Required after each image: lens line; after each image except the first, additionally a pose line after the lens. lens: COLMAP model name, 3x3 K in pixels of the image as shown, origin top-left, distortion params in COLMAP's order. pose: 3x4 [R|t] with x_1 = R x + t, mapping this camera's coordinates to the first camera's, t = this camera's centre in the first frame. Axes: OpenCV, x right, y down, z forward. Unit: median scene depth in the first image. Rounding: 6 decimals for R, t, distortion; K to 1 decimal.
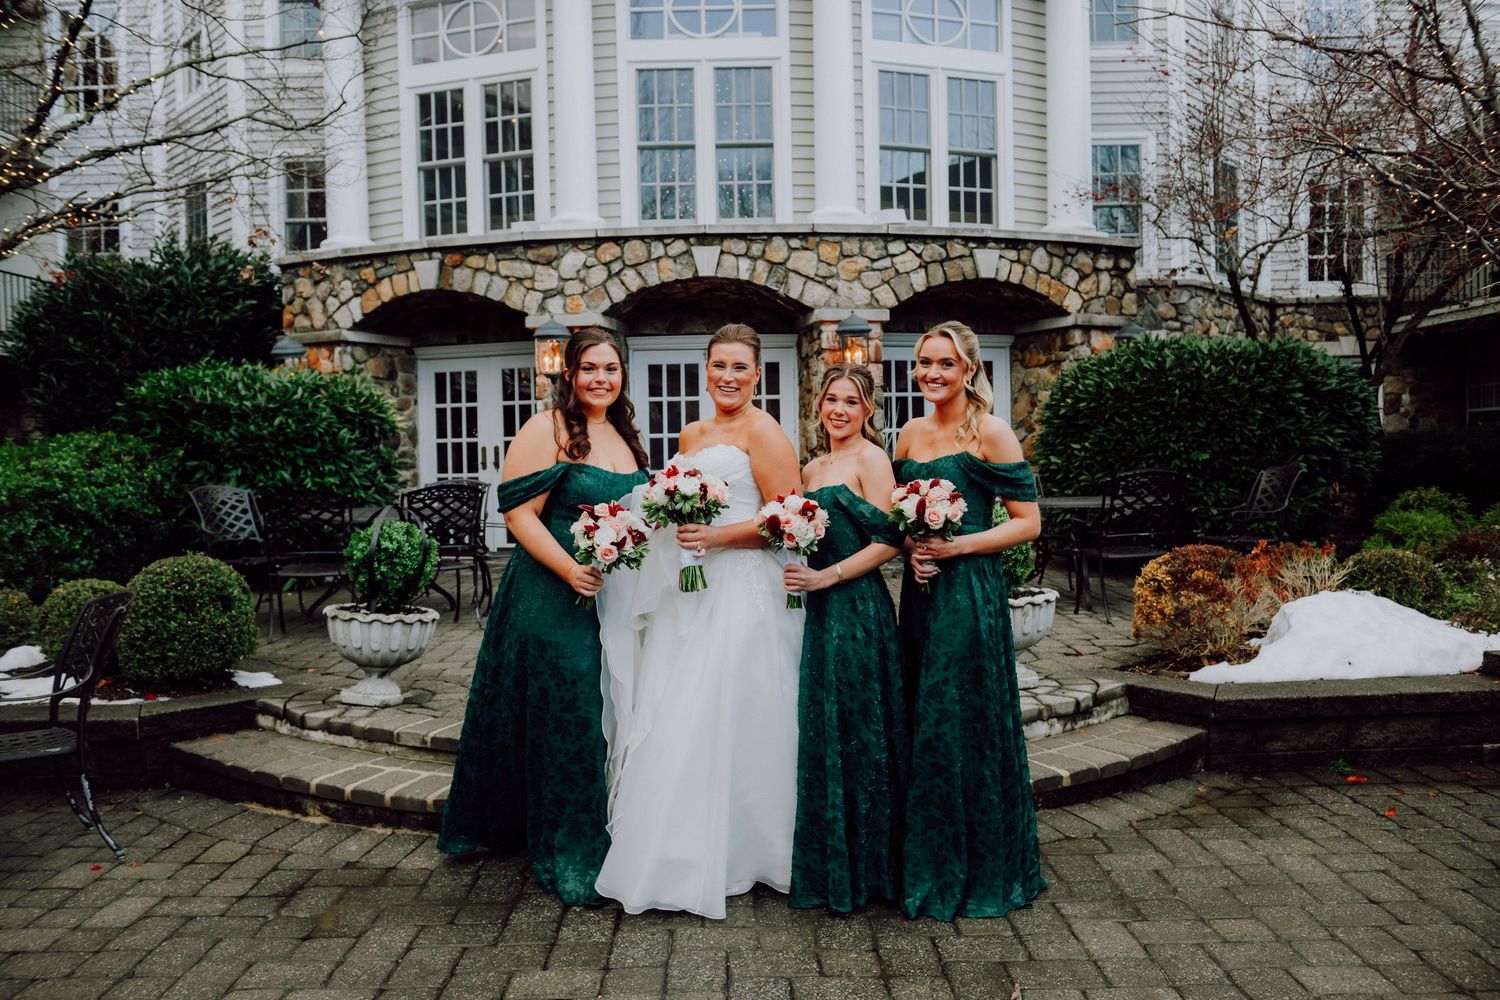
lens RADIAL K [[1234.0, 0, 743.4], [0, 1234.0, 462.7], [0, 0, 1]] dist [-0.096310, 0.008316]
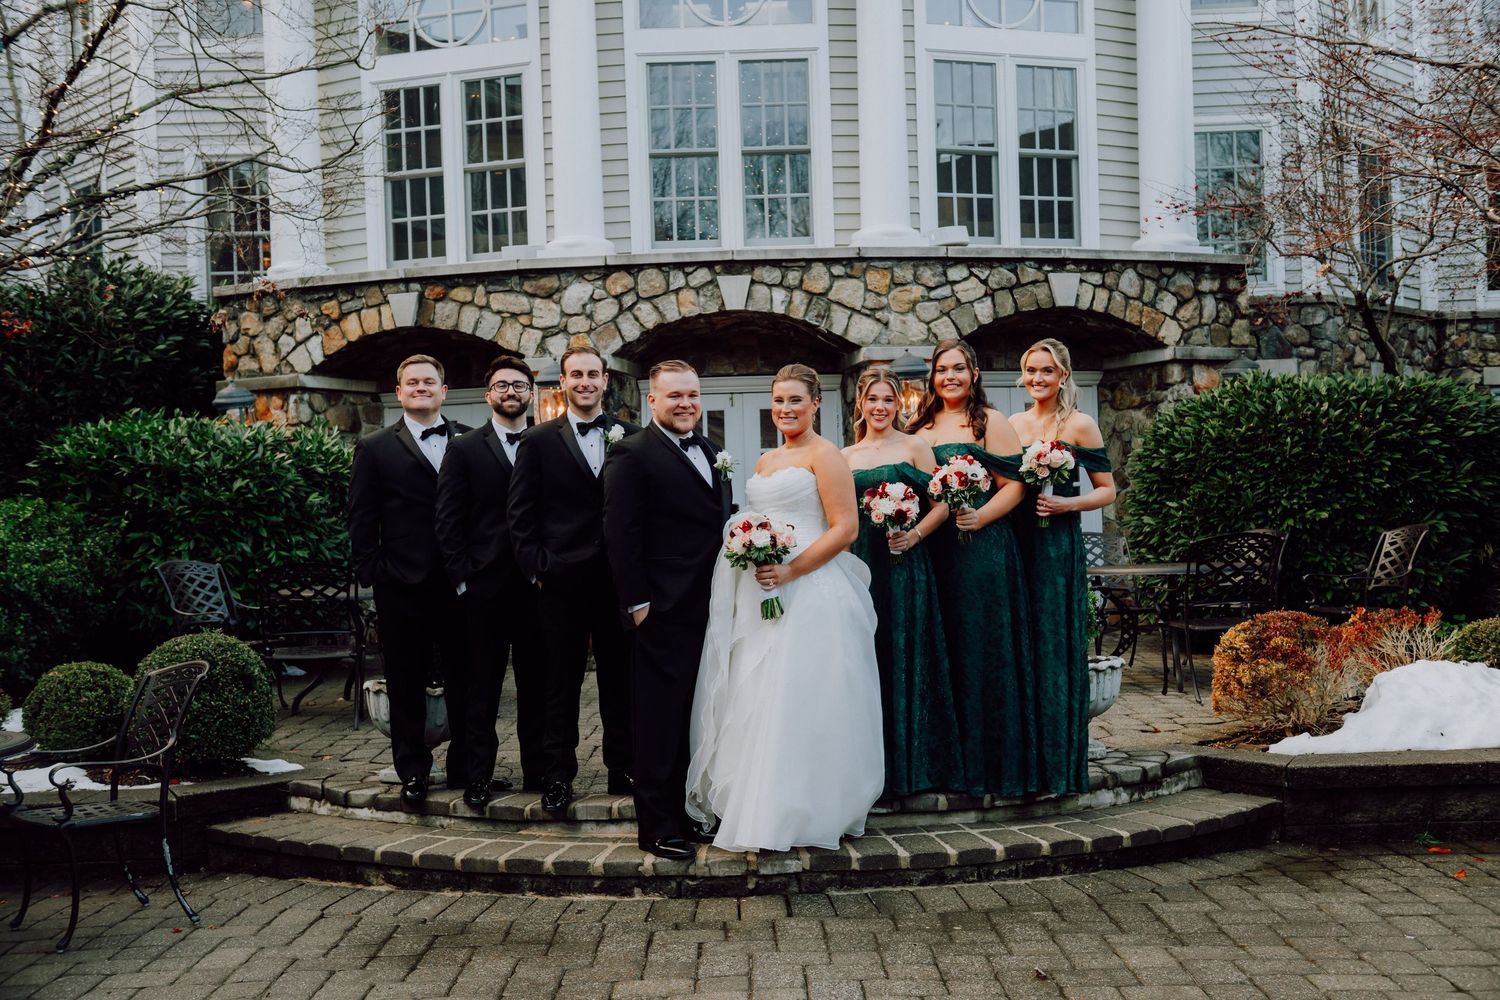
lens RADIAL K [[1655.1, 0, 735.4], [0, 1655.1, 447.0], [0, 0, 1]] dist [-0.005041, 0.000000]
pose [[0.999808, -0.010942, -0.016256, -0.011916], [0.010133, 0.998747, -0.049003, -0.000173], [0.016772, 0.048829, 0.998666, -0.142828]]
